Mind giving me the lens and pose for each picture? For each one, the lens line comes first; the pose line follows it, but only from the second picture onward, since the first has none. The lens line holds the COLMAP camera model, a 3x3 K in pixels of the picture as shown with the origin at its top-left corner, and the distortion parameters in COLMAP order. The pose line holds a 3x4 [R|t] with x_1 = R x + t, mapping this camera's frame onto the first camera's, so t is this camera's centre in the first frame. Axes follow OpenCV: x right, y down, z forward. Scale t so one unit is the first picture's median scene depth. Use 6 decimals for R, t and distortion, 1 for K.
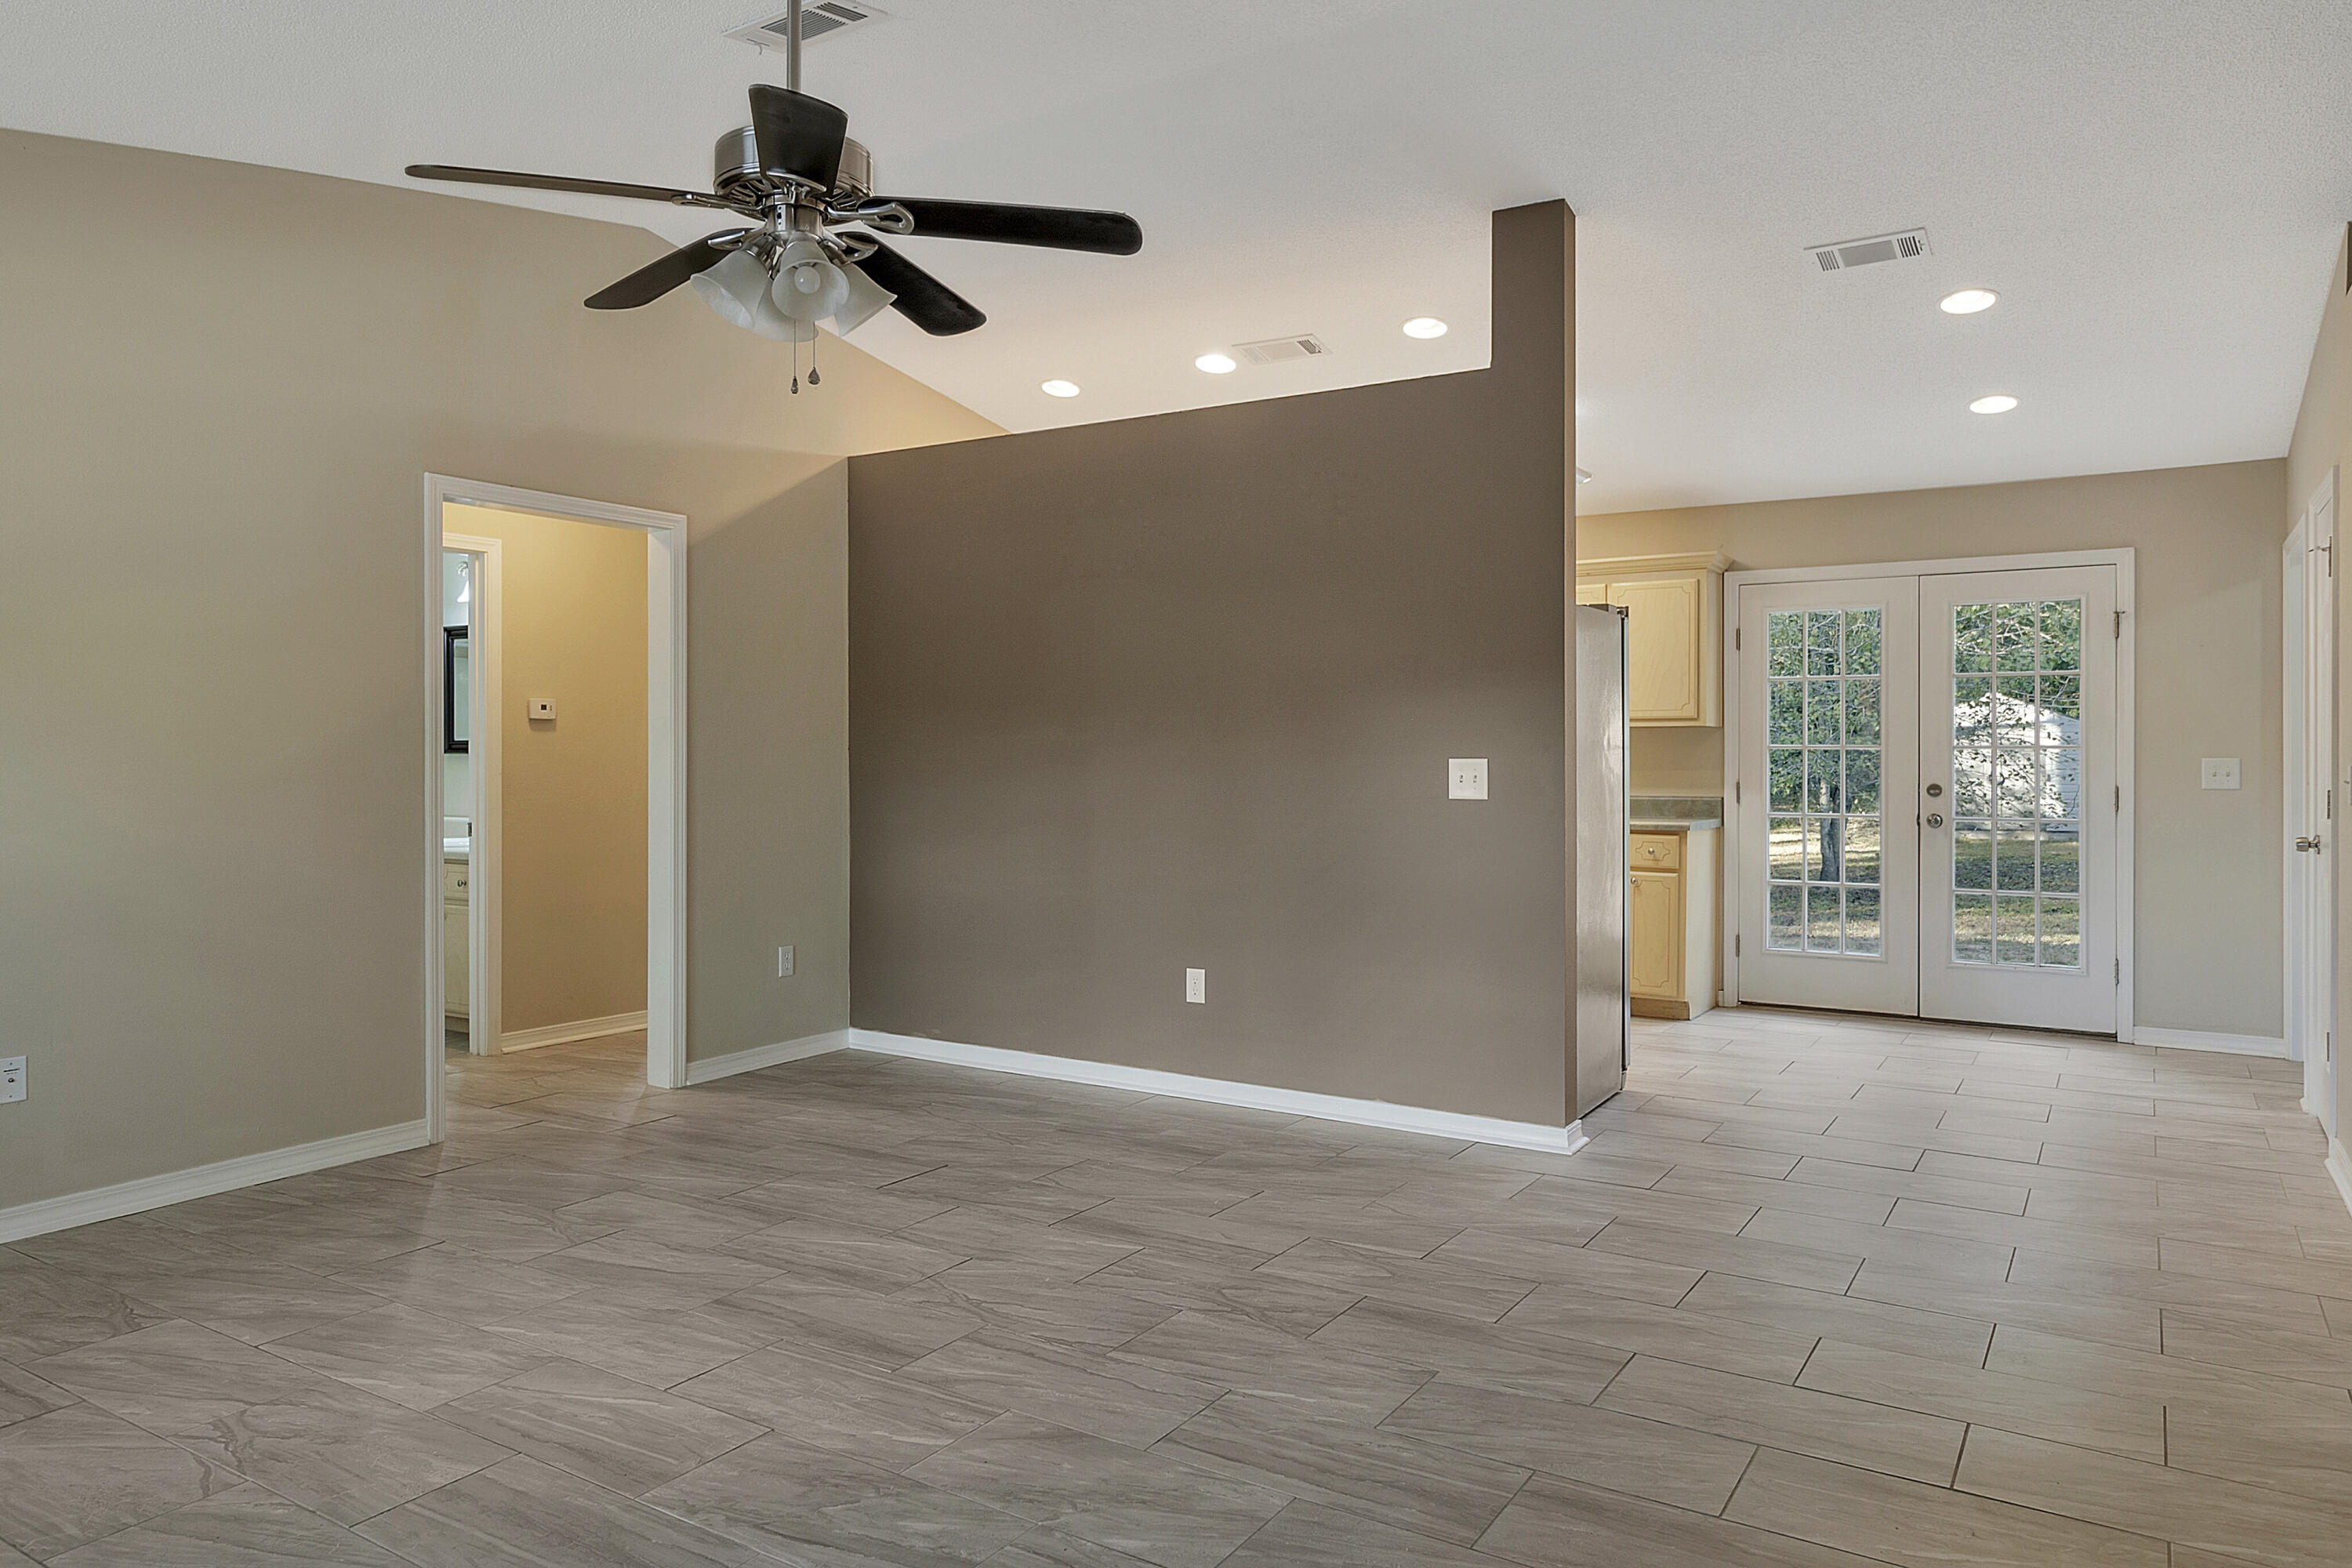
lens RADIAL K [[1498.9, 0, 1176.4], [0, 1498.9, 776.0], [0, 0, 1]] dist [0.005935, 0.003130]
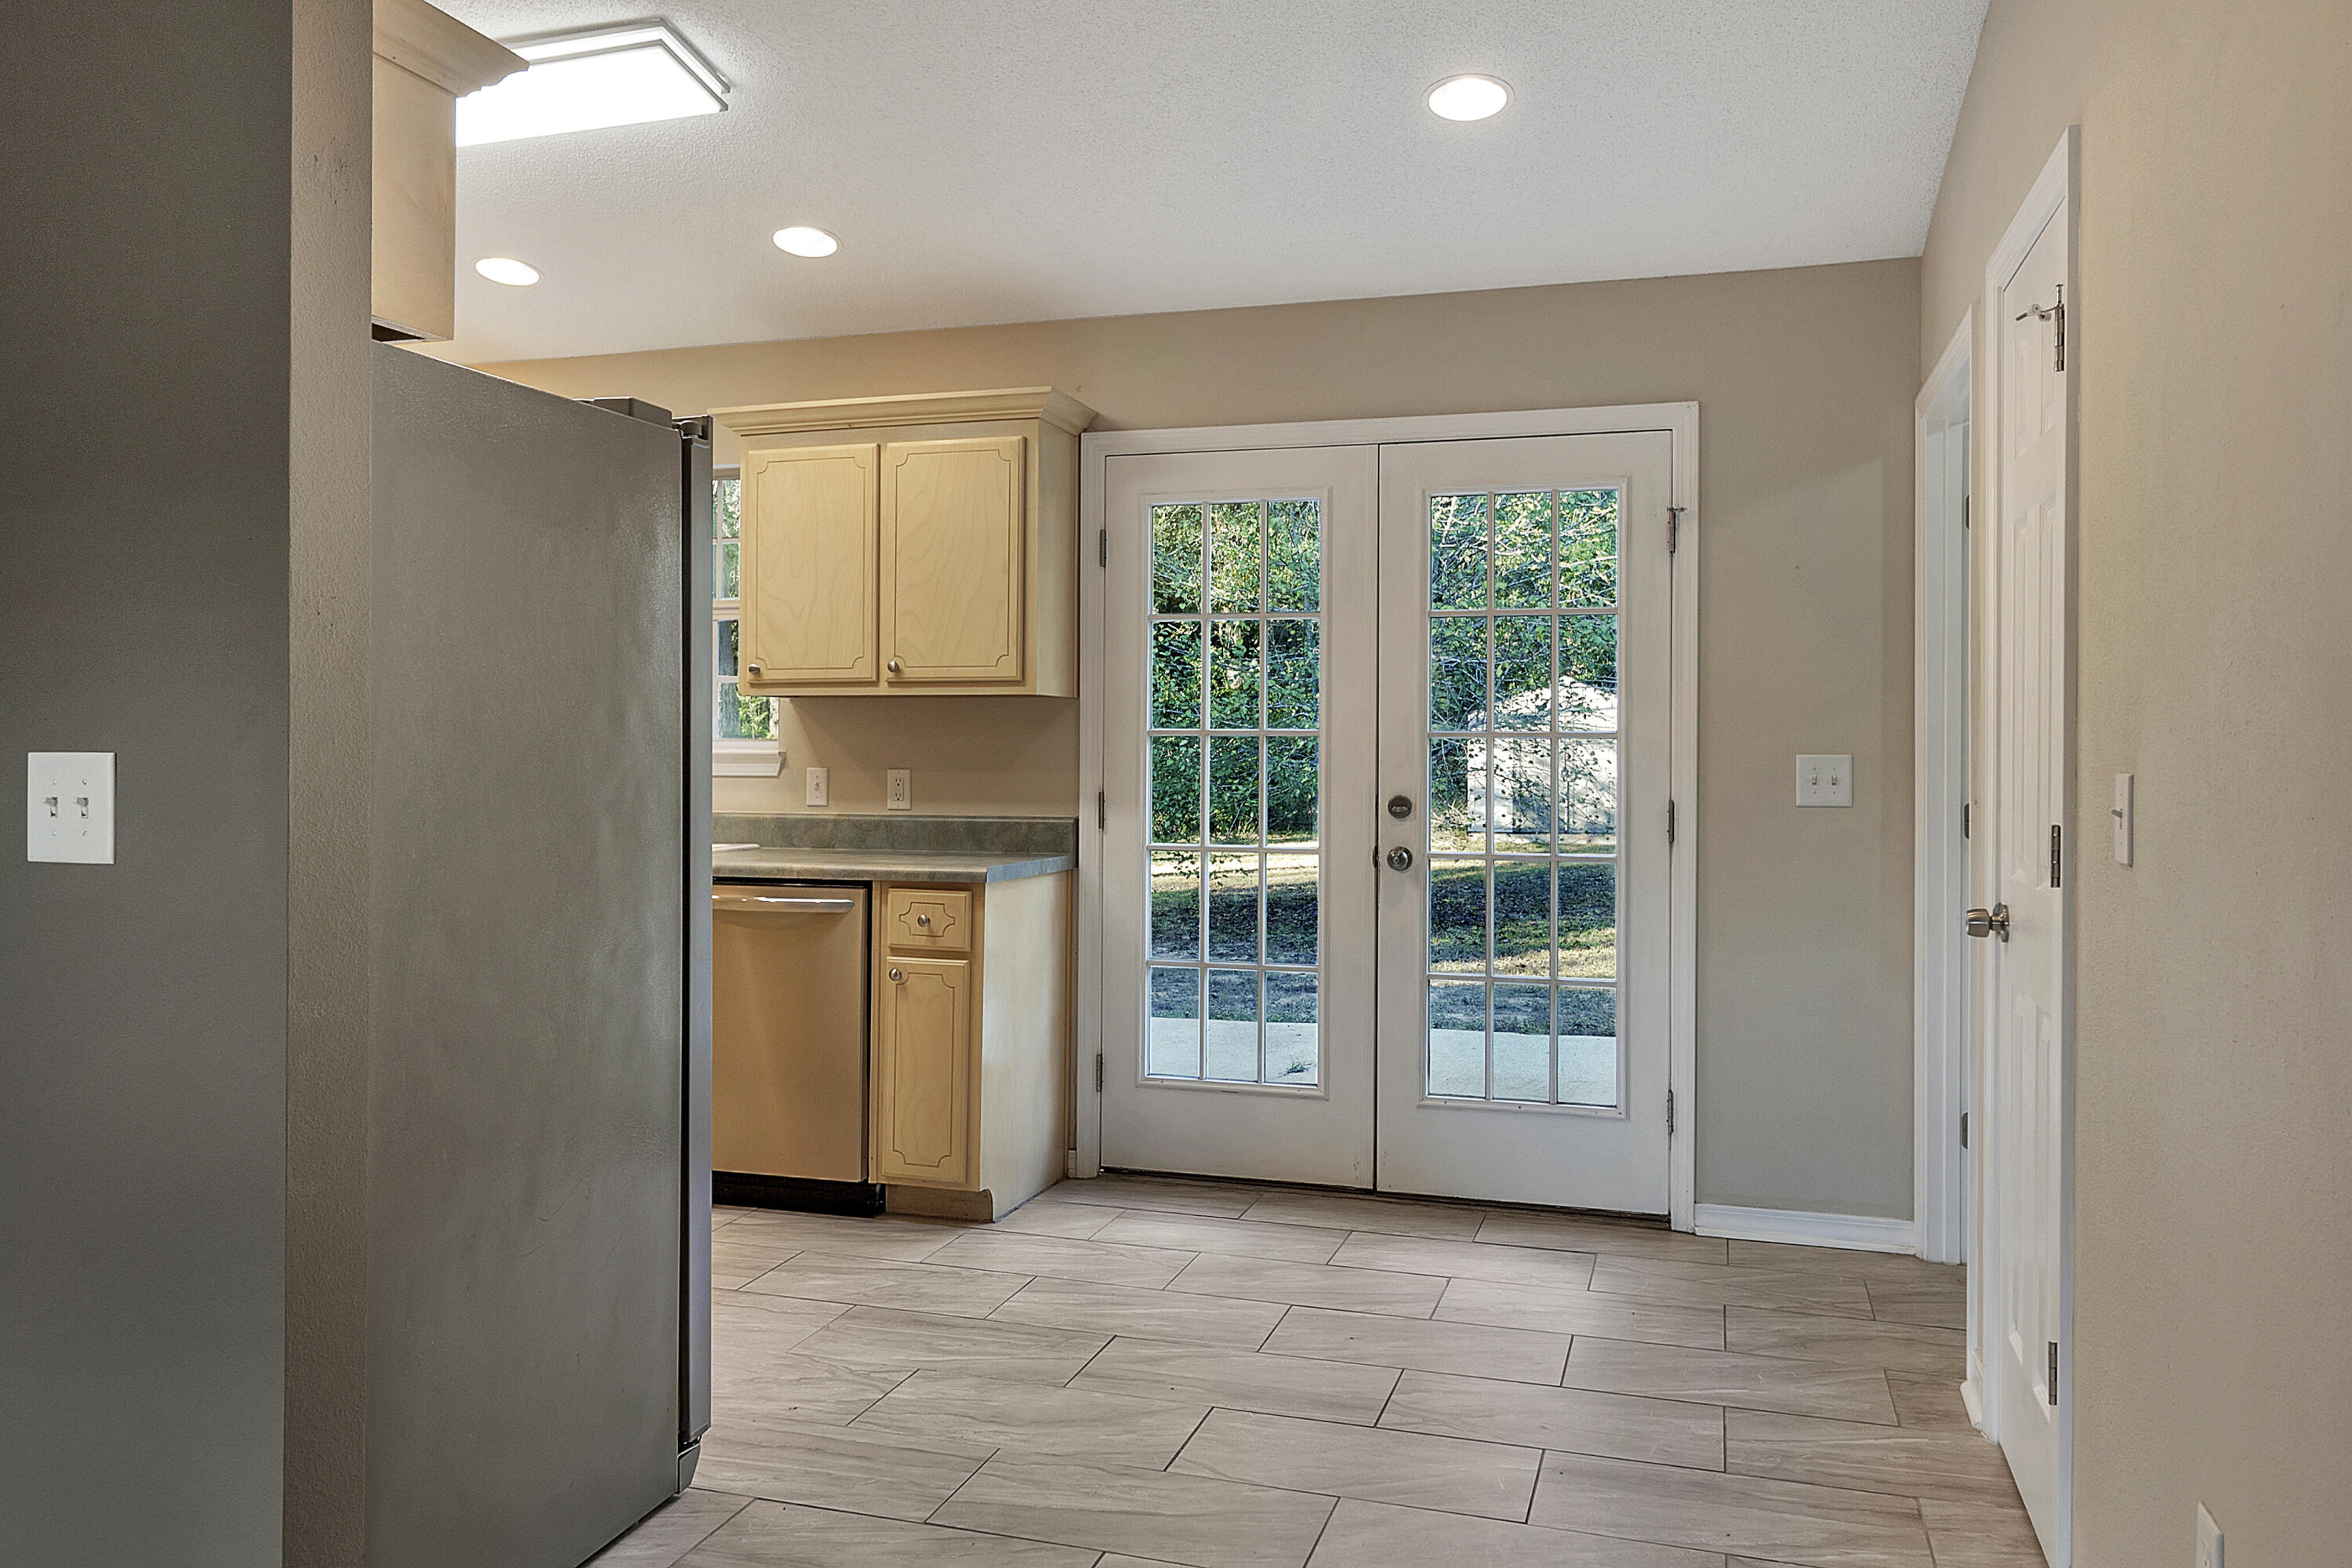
lens RADIAL K [[1631.4, 0, 1175.7], [0, 1631.4, 782.8], [0, 0, 1]] dist [-0.013819, -0.003091]
pose [[0.967973, -0.001342, 0.251052, 0.255979], [-0.000991, 0.999958, 0.009165, -0.005750], [-0.251054, -0.009121, 0.967930, 0.397494]]
